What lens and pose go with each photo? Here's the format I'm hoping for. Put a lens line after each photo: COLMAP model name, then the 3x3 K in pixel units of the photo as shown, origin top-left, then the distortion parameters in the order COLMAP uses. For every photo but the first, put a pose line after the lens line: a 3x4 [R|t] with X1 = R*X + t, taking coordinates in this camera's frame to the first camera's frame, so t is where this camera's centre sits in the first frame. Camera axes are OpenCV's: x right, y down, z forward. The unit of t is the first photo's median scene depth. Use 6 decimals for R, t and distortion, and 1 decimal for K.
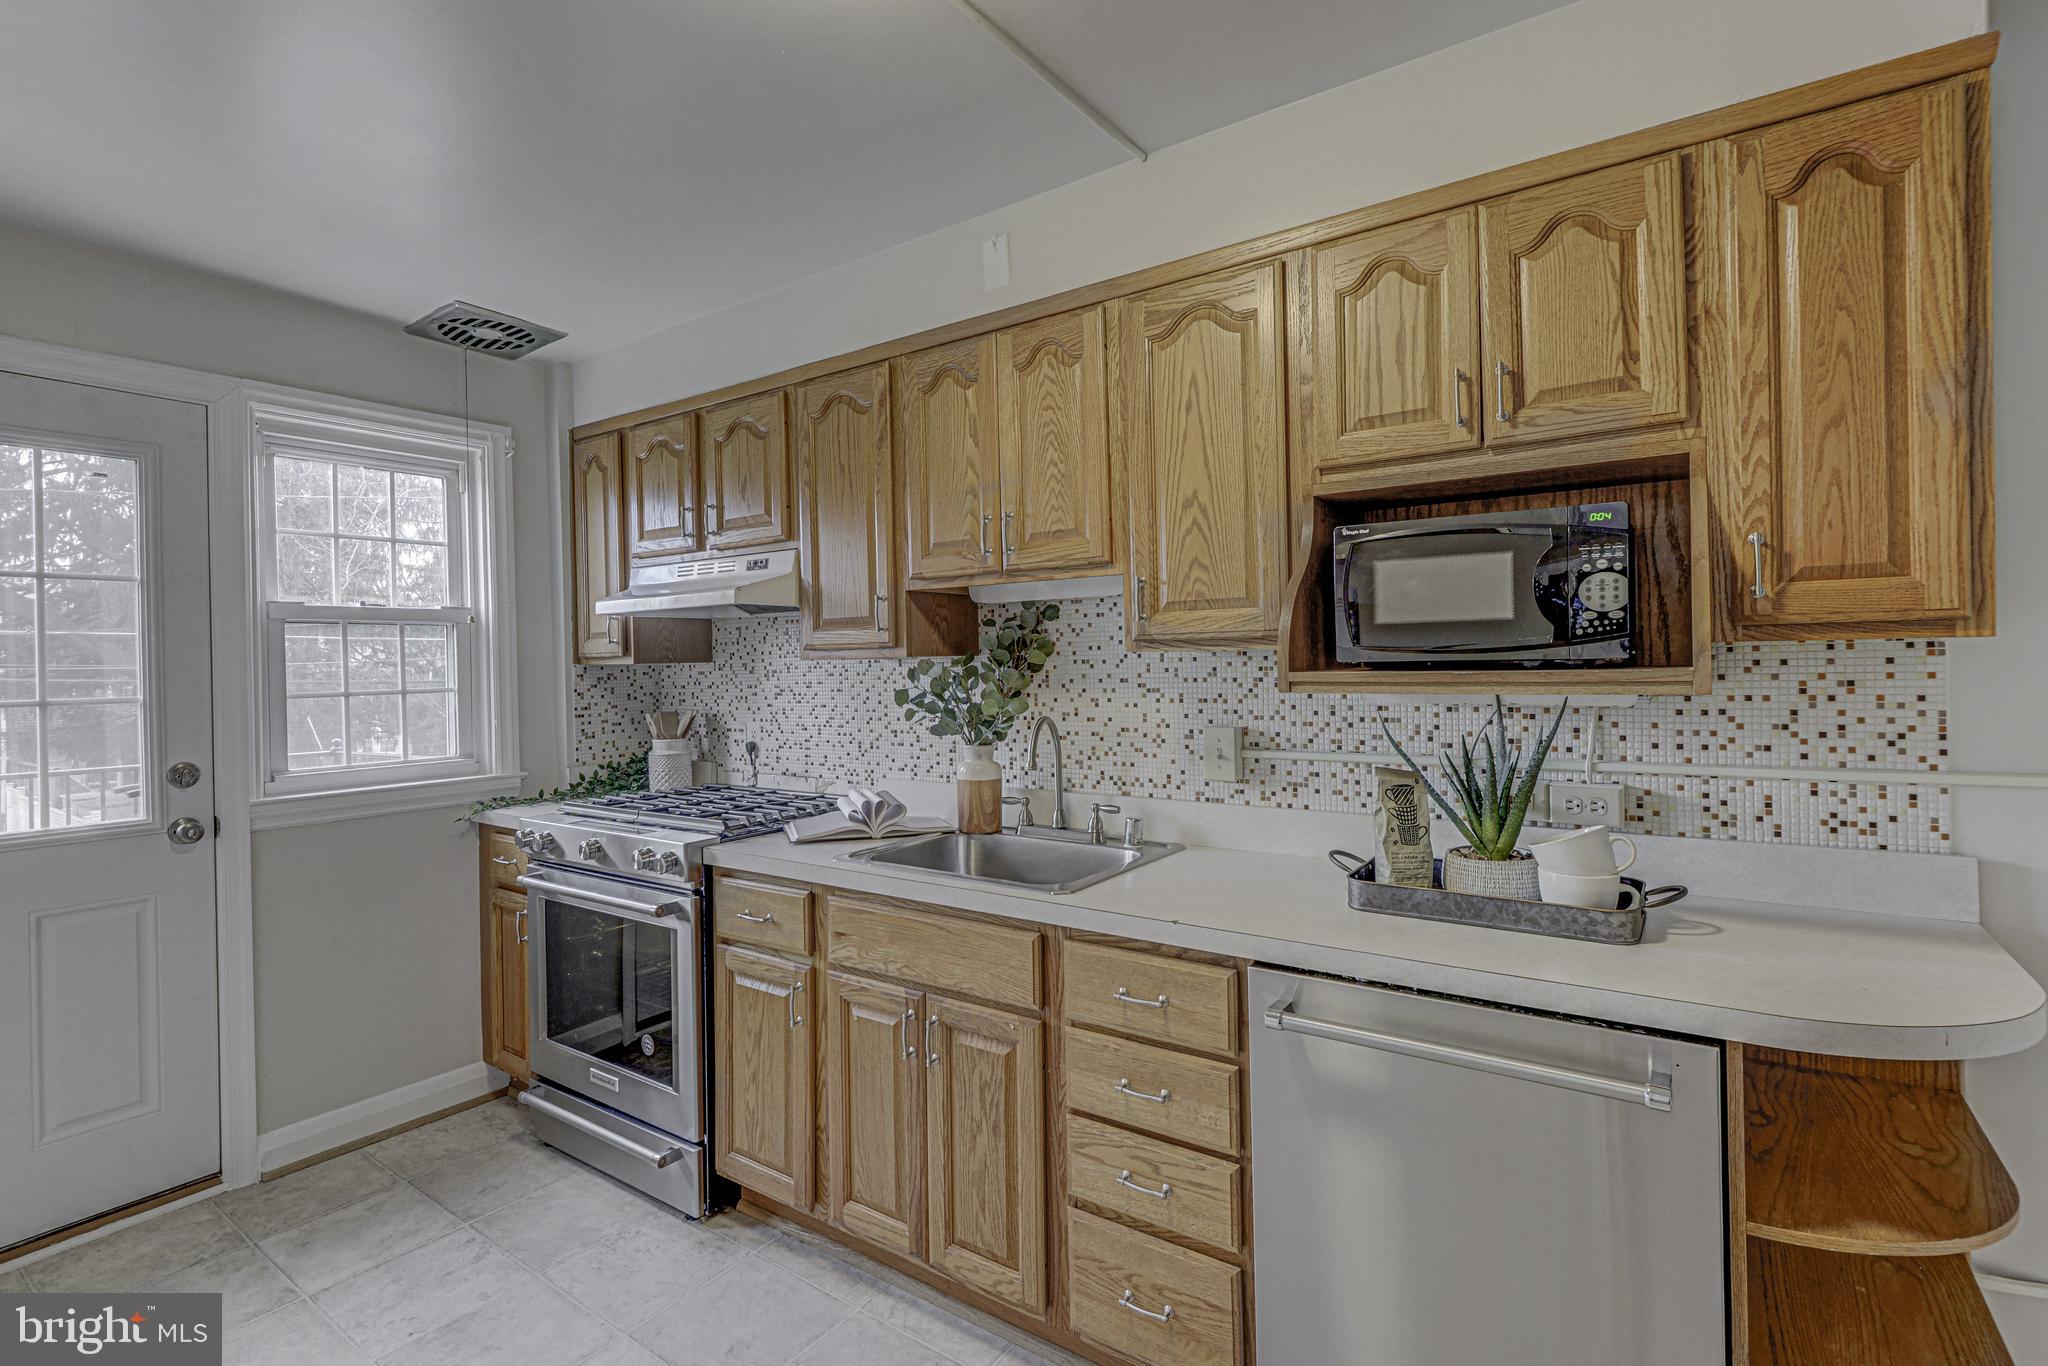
lens RADIAL K [[953.5, 0, 1012.8], [0, 953.5, 665.1], [0, 0, 1]] dist [0.001318, -0.000461]
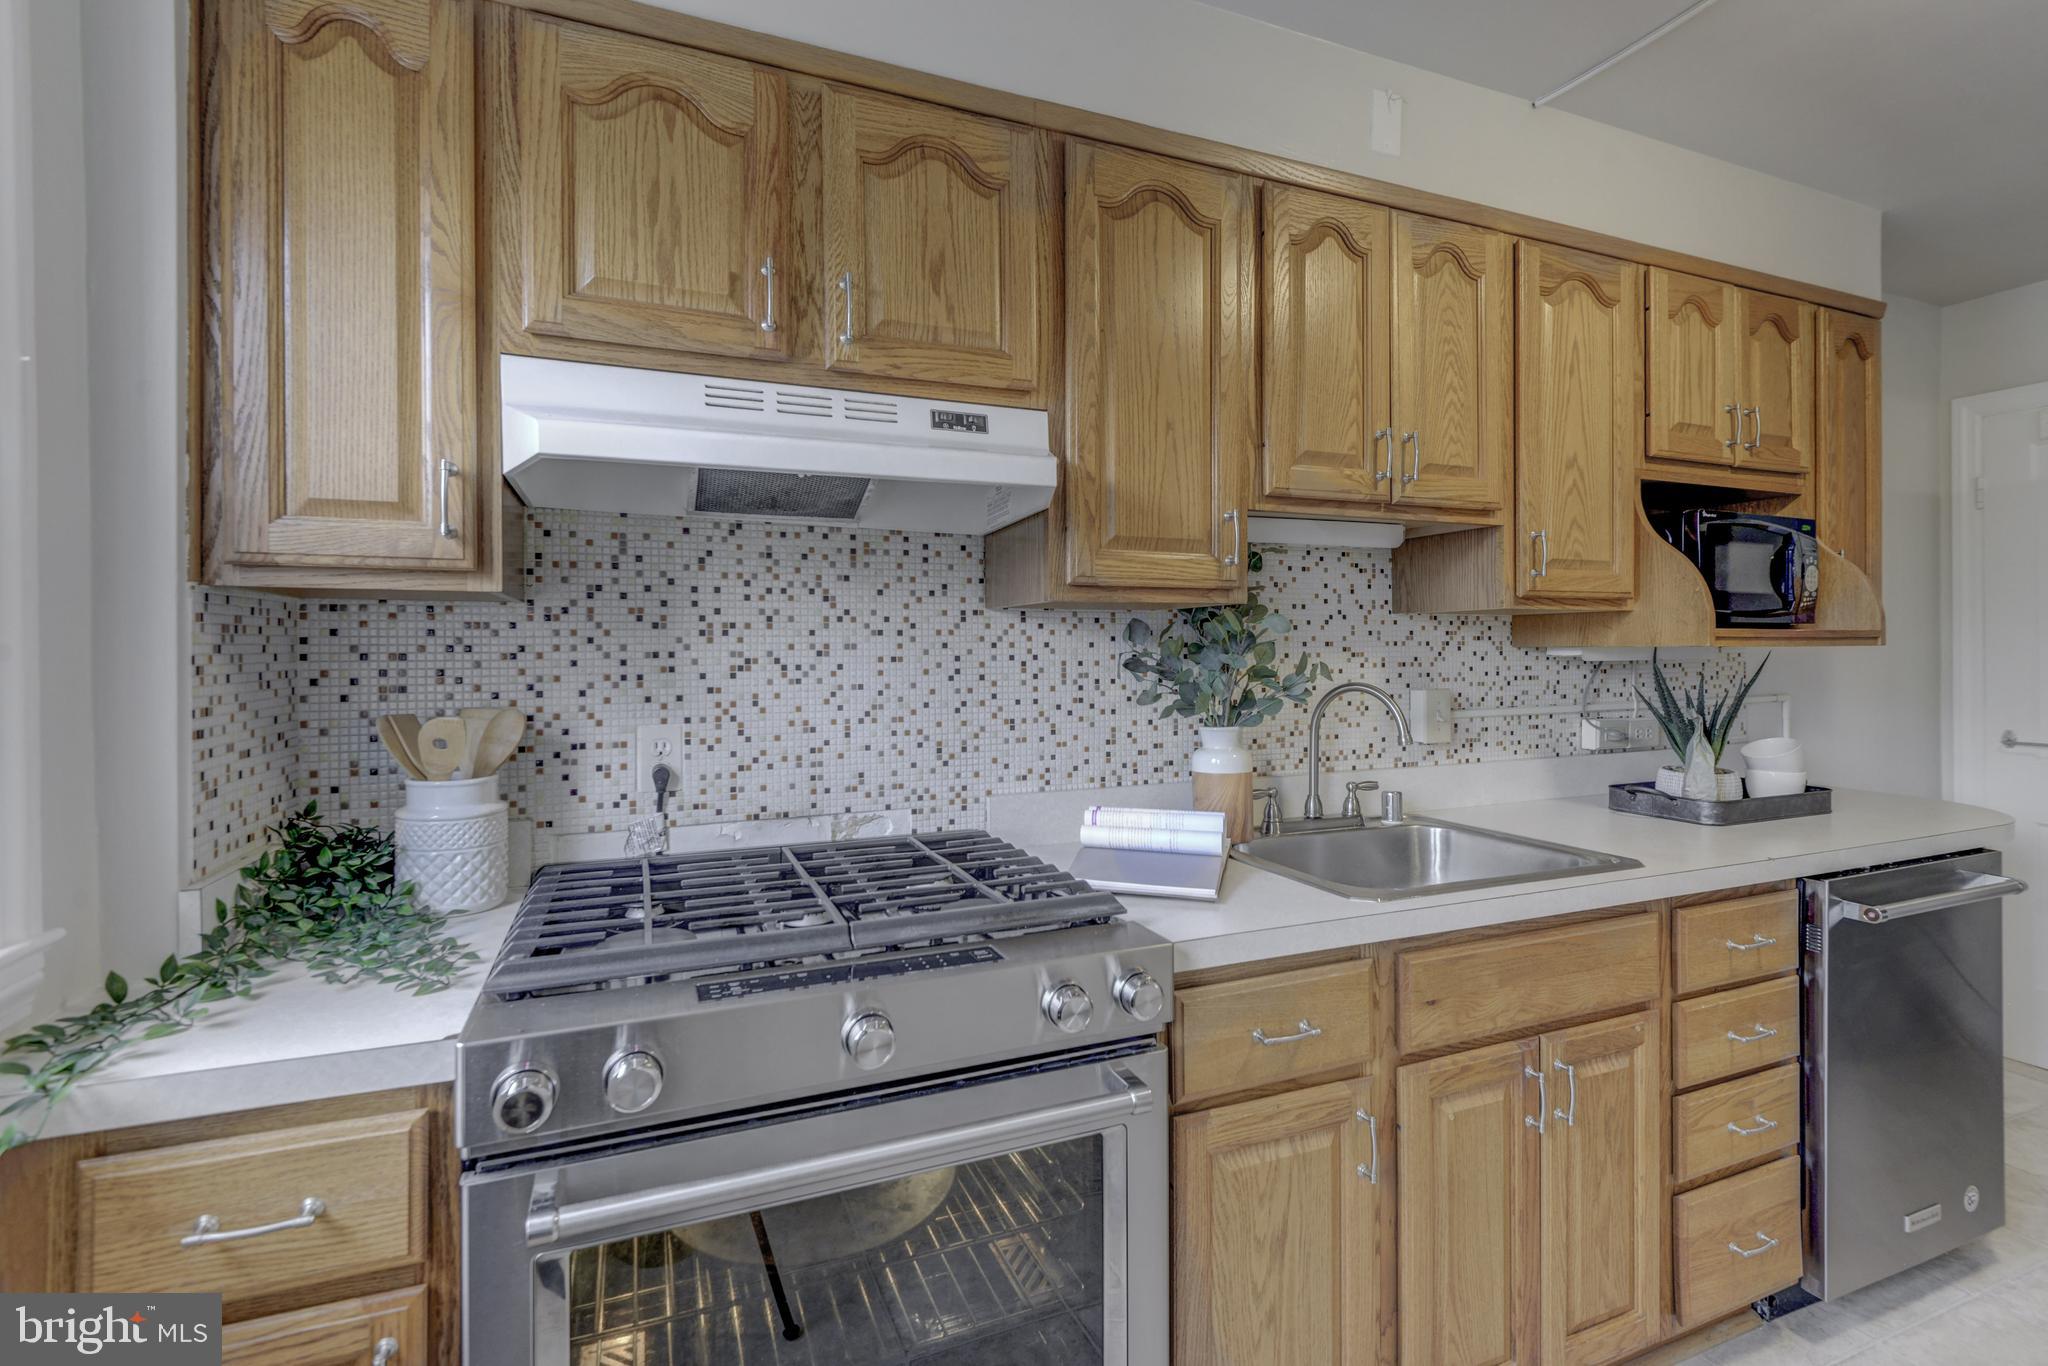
lens RADIAL K [[921.8, 0, 1017.9], [0, 921.8, 652.8], [0, 0, 1]] dist [0.000110, -0.000899]
pose [[0.542665, 0.015382, 0.839809, -0.684837], [-0.000890, 0.999842, -0.017738, 0.035664], [-0.839949, 0.008878, 0.542593, 0.685023]]
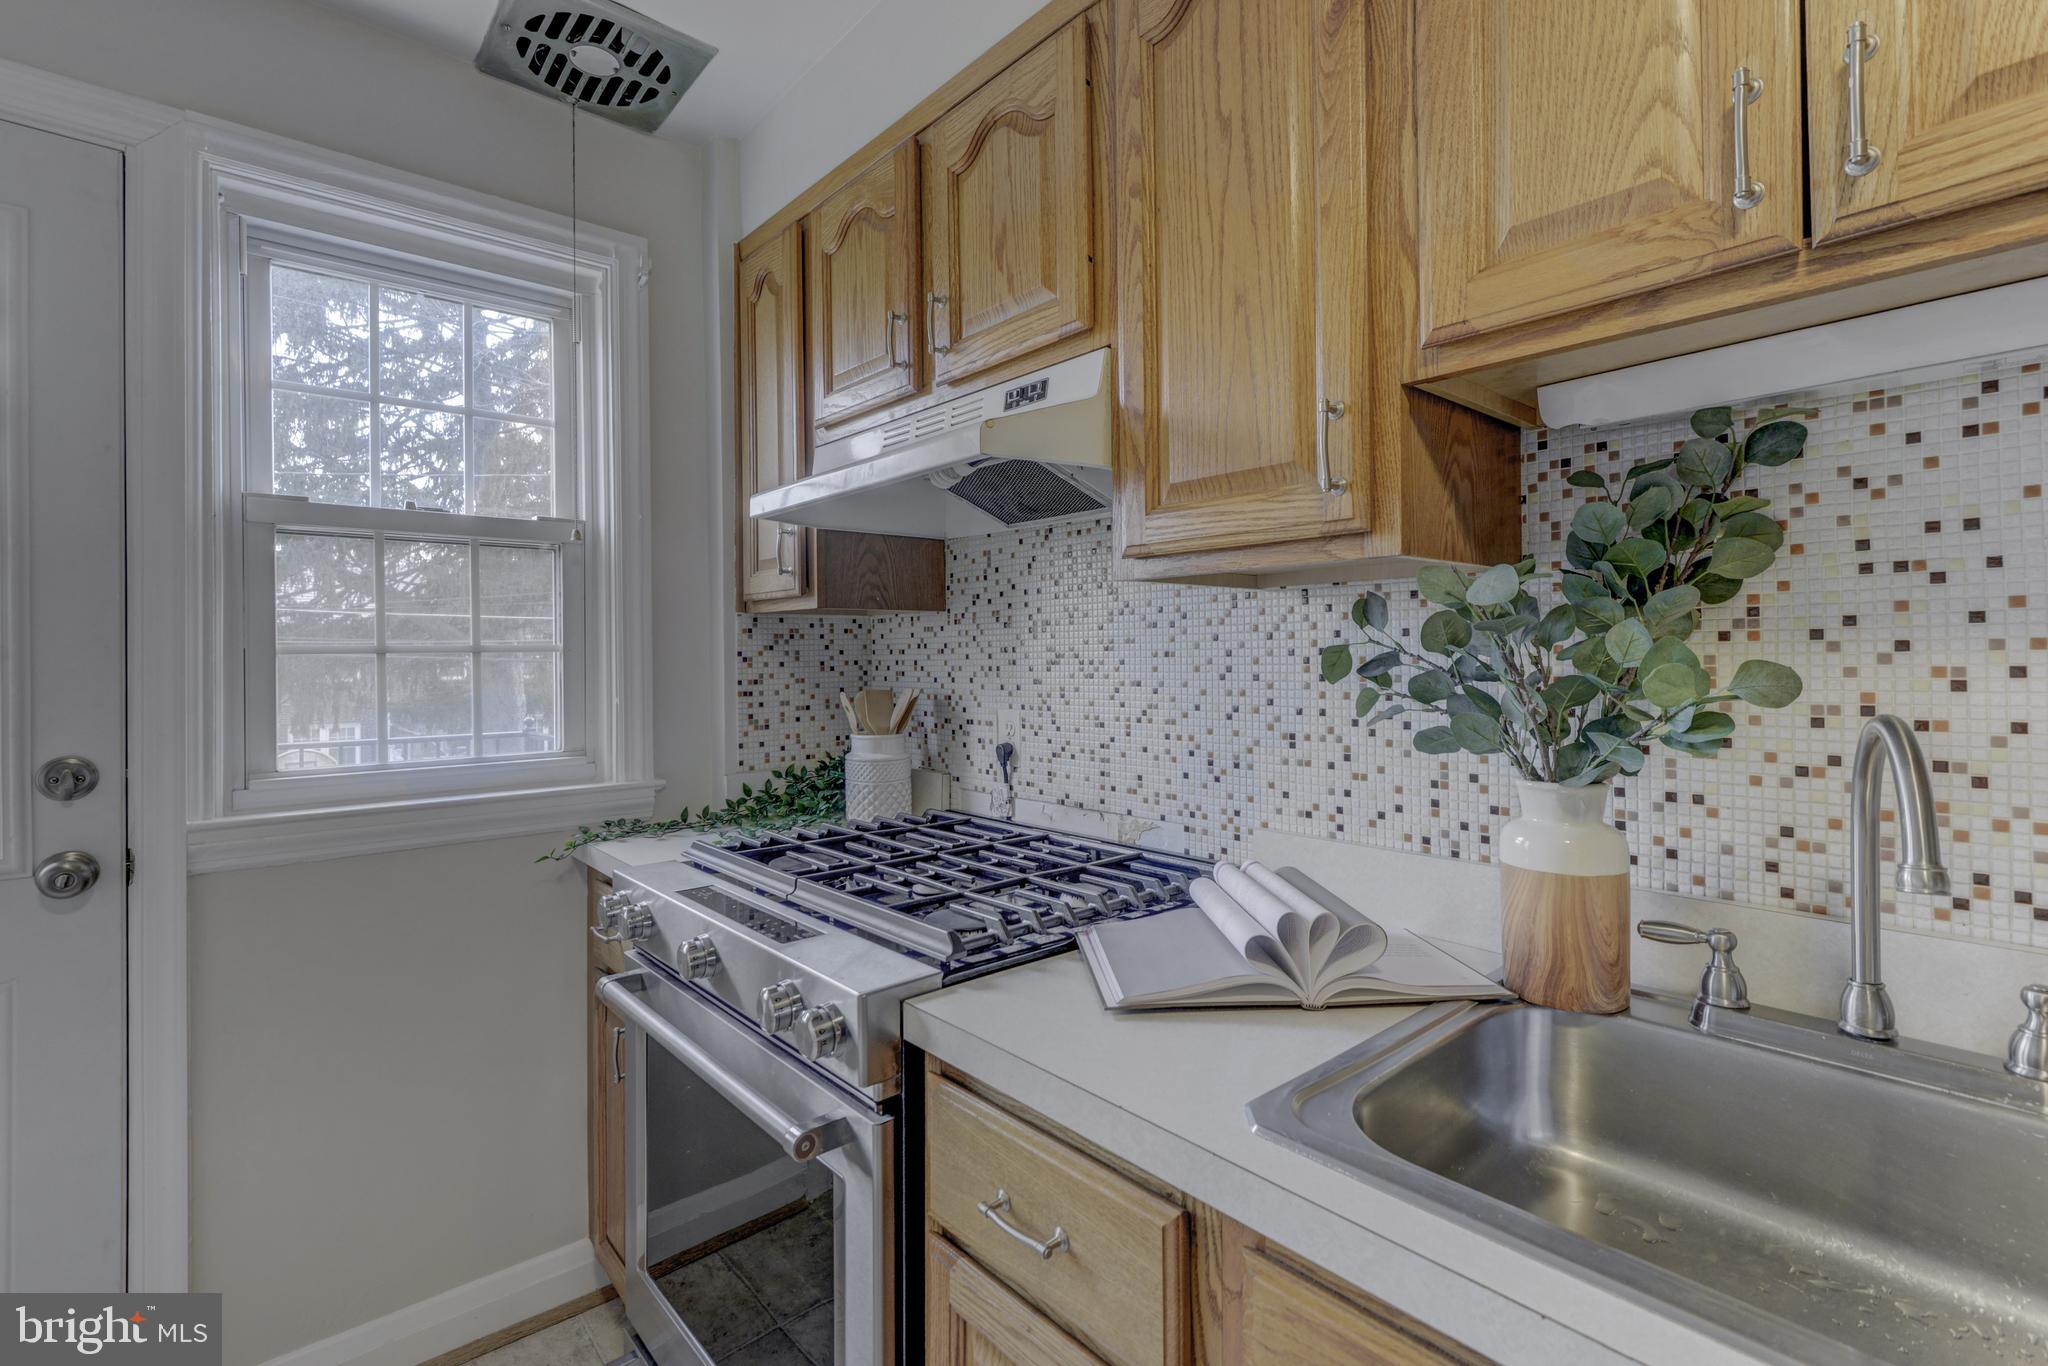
lens RADIAL K [[932.0, 0, 1023.8], [0, 932.0, 656.0], [0, 0, 1]] dist [0.001177, -0.000044]
pose [[0.971717, 0.010626, -0.235909, -0.151451], [-0.010910, 0.999940, 0.000101, 0.031043], [0.235896, 0.002475, 0.971775, 0.523700]]
